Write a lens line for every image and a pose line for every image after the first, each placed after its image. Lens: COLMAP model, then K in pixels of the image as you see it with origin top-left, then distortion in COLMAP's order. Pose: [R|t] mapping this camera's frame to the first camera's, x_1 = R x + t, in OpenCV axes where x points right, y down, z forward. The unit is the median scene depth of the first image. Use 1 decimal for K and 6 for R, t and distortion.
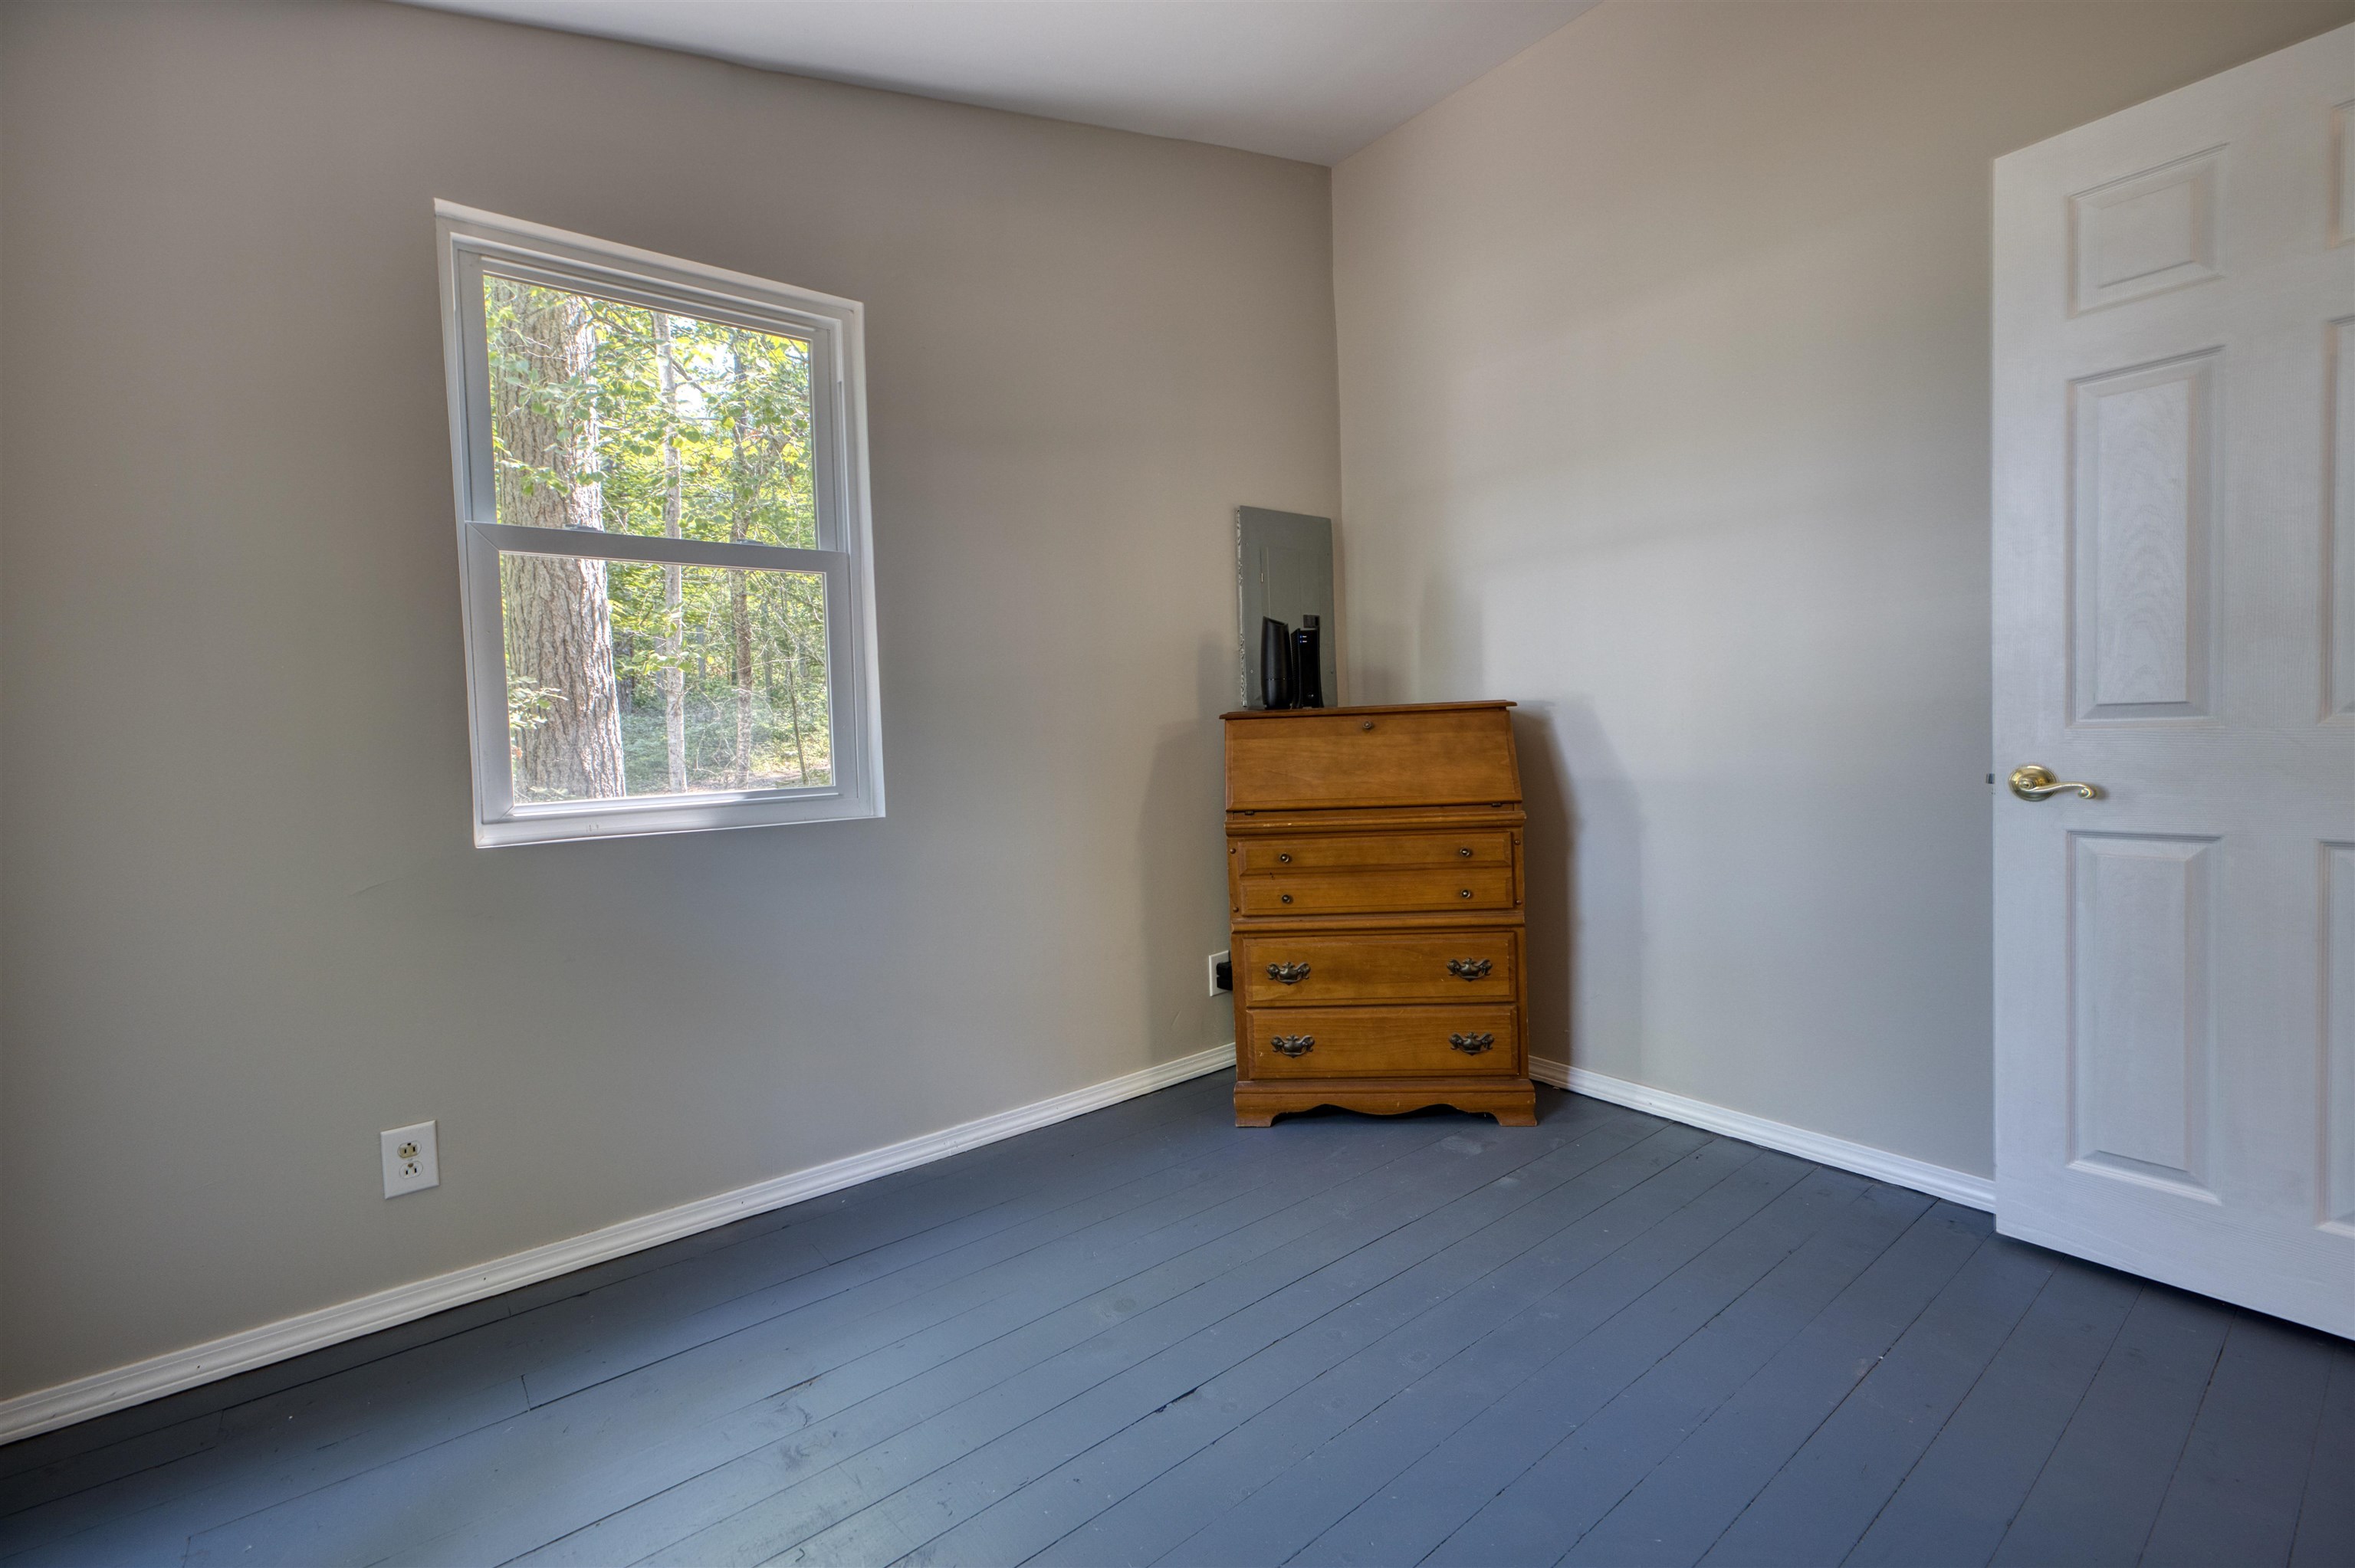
lens RADIAL K [[1016.4, 0, 1184.9], [0, 1016.4, 774.2], [0, 0, 1]] dist [-0.003527, -0.000213]
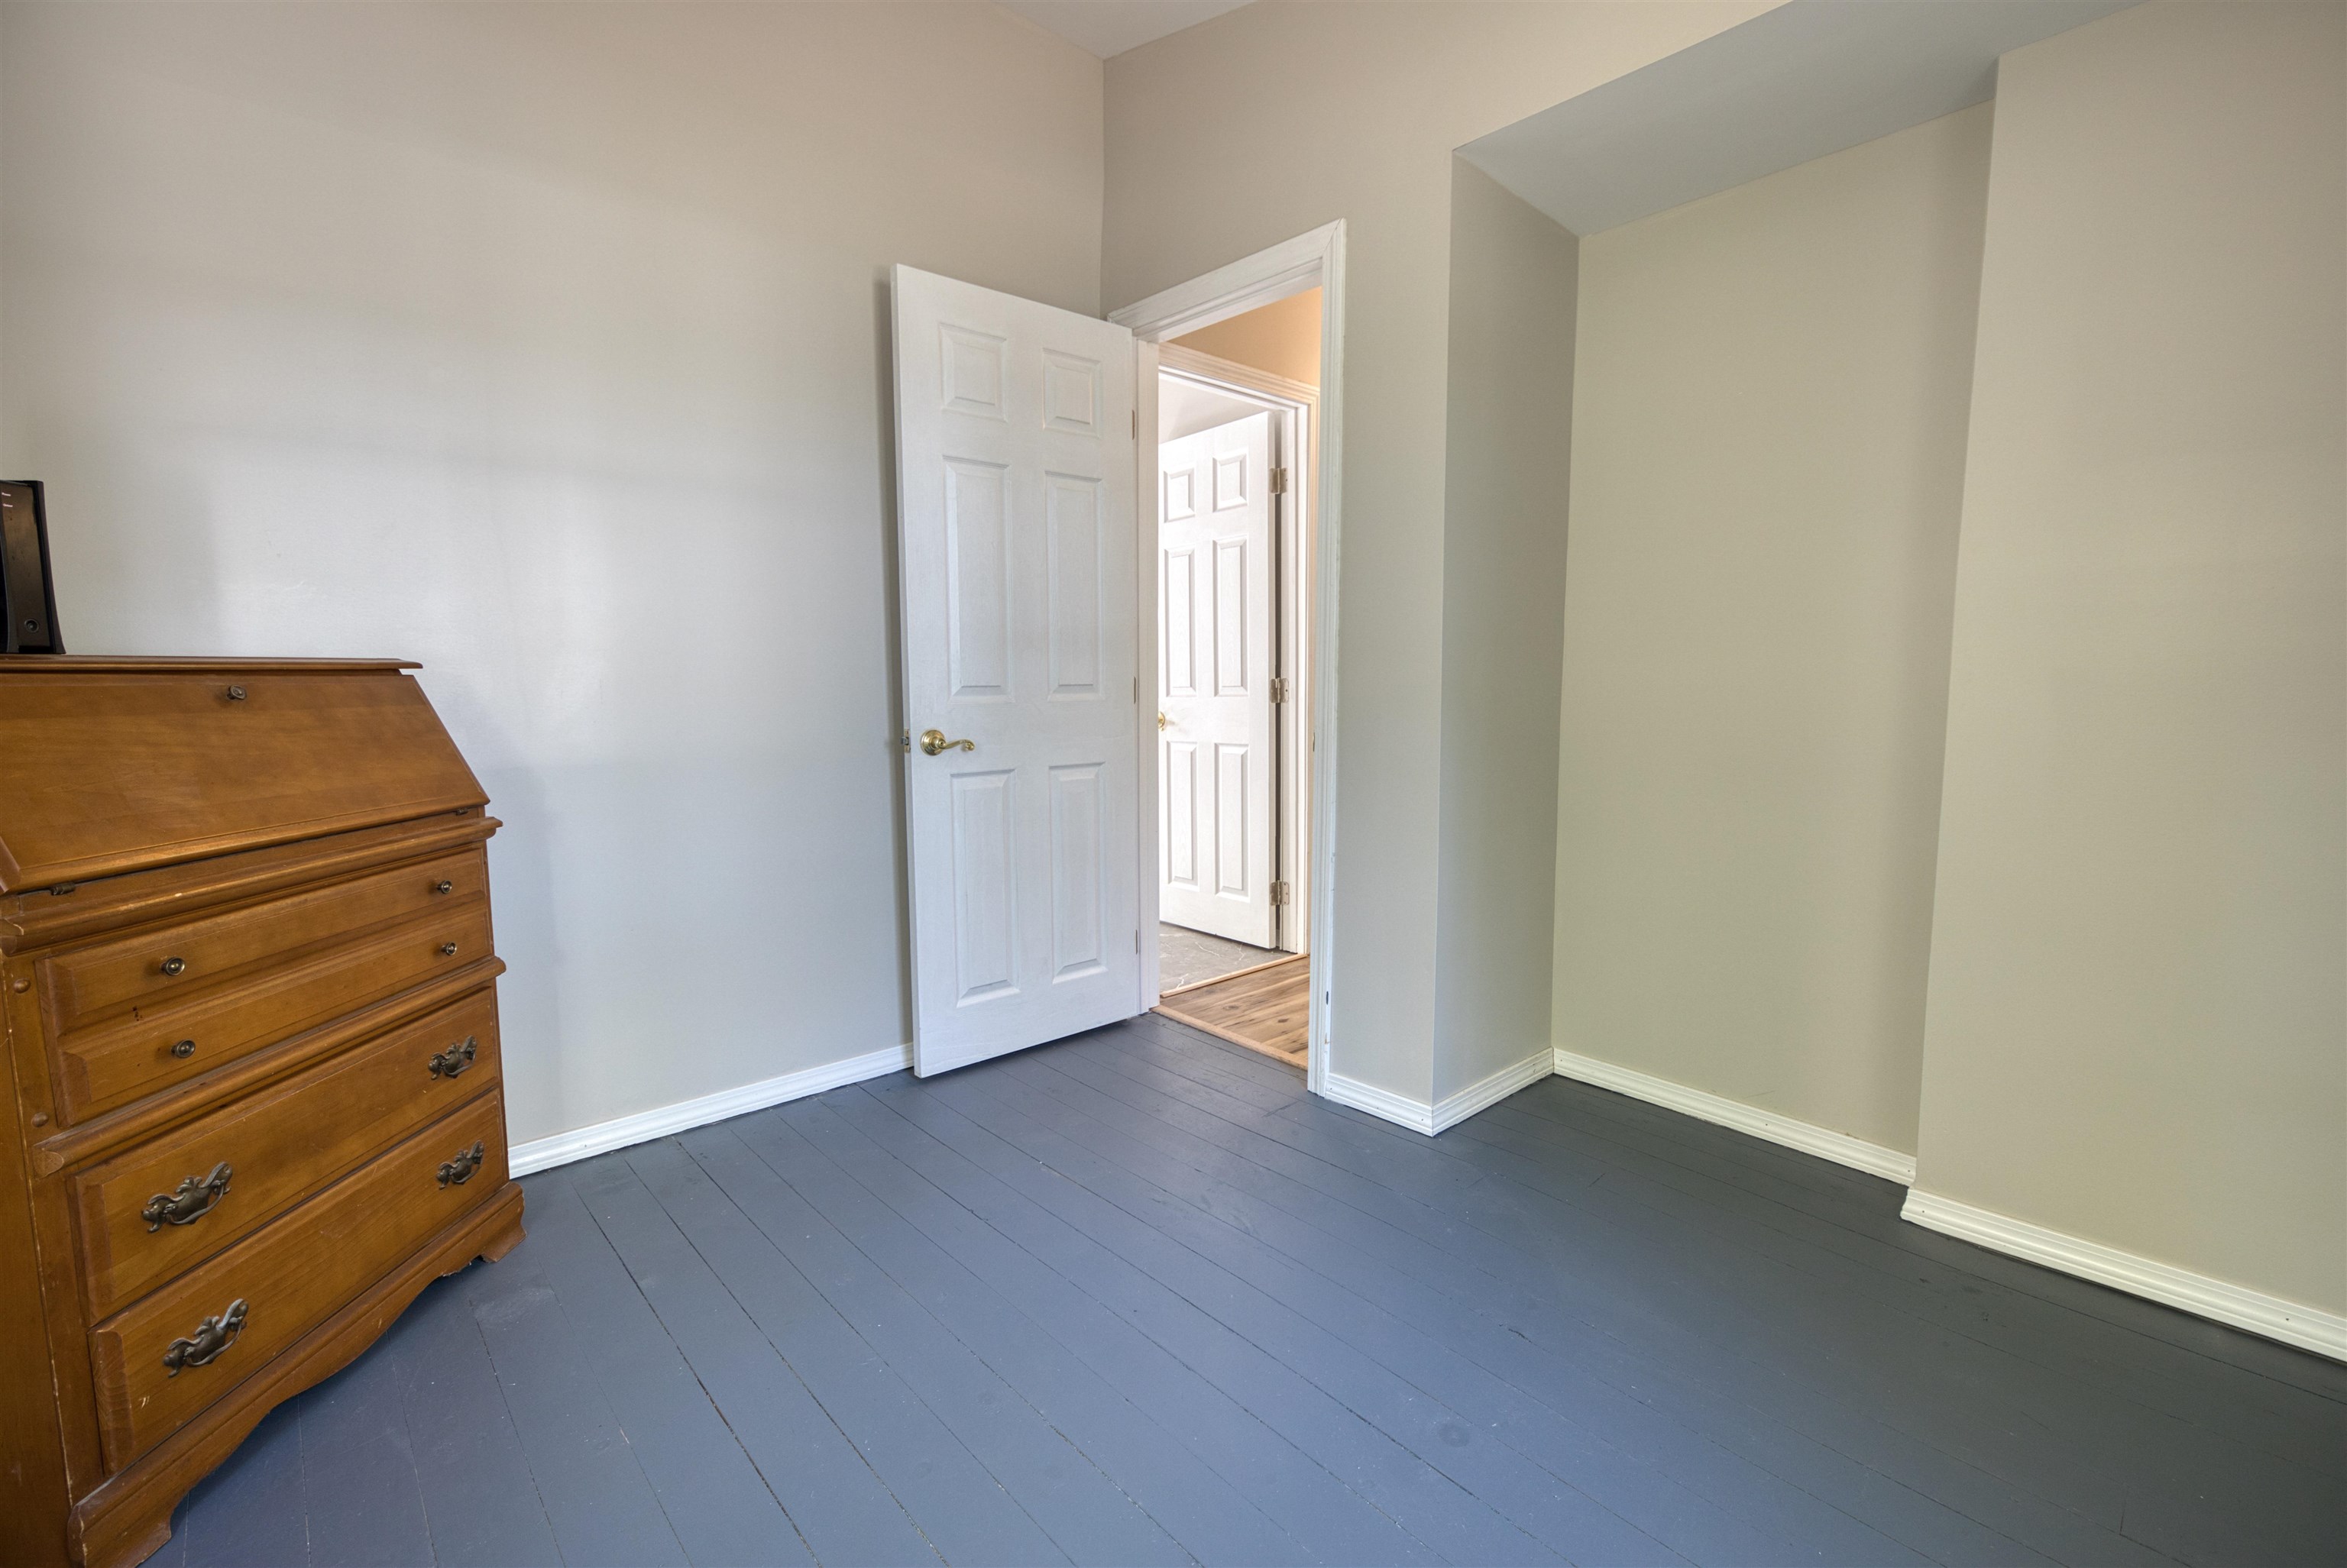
lens RADIAL K [[1013.0, 0, 1180.5], [0, 1013.0, 783.7], [0, 0, 1]] dist [-0.003527, -0.000213]
pose [[-0.078664, -0.068153, 0.994569, -0.408731], [0.055404, 0.995820, 0.072621, -0.011862], [-0.995360, 0.060816, -0.074559, 0.558056]]
